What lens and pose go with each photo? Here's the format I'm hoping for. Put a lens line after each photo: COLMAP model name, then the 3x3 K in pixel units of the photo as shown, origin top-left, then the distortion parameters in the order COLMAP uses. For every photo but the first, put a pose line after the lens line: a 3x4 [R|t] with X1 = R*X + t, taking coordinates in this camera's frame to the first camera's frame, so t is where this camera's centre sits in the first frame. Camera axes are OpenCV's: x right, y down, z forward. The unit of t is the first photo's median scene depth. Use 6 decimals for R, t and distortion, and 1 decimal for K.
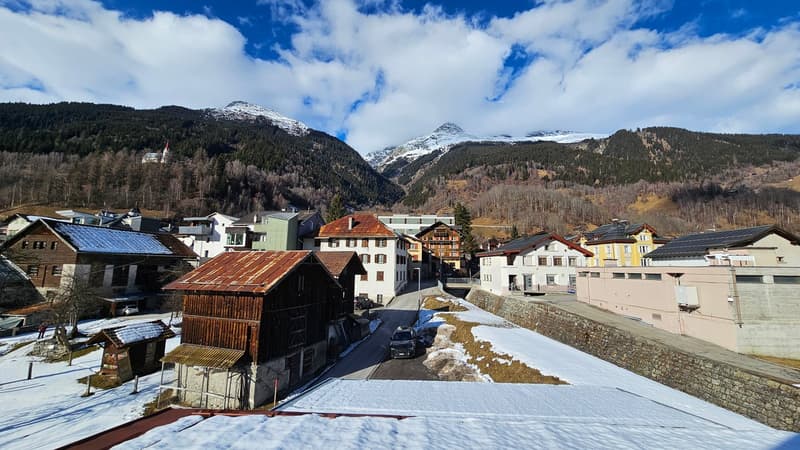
lens RADIAL K [[325.3, 0, 402.9], [0, 325.3, 216.3], [0, 0, 1]] dist [-0.008017, 0.001603]
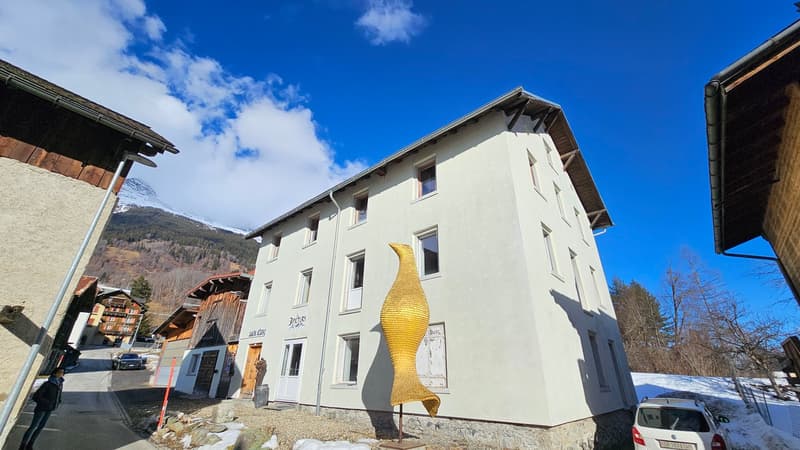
lens RADIAL K [[325.3, 0, 406.1], [0, 325.3, 219.2], [0, 0, 1]] dist [-0.008017, 0.001603]
pose [[0.604520, 0.343334, 0.718803, -0.207792], [-0.123544, 0.931840, -0.341190, 0.064859], [-0.786951, 0.117453, 0.605733, -0.364500]]
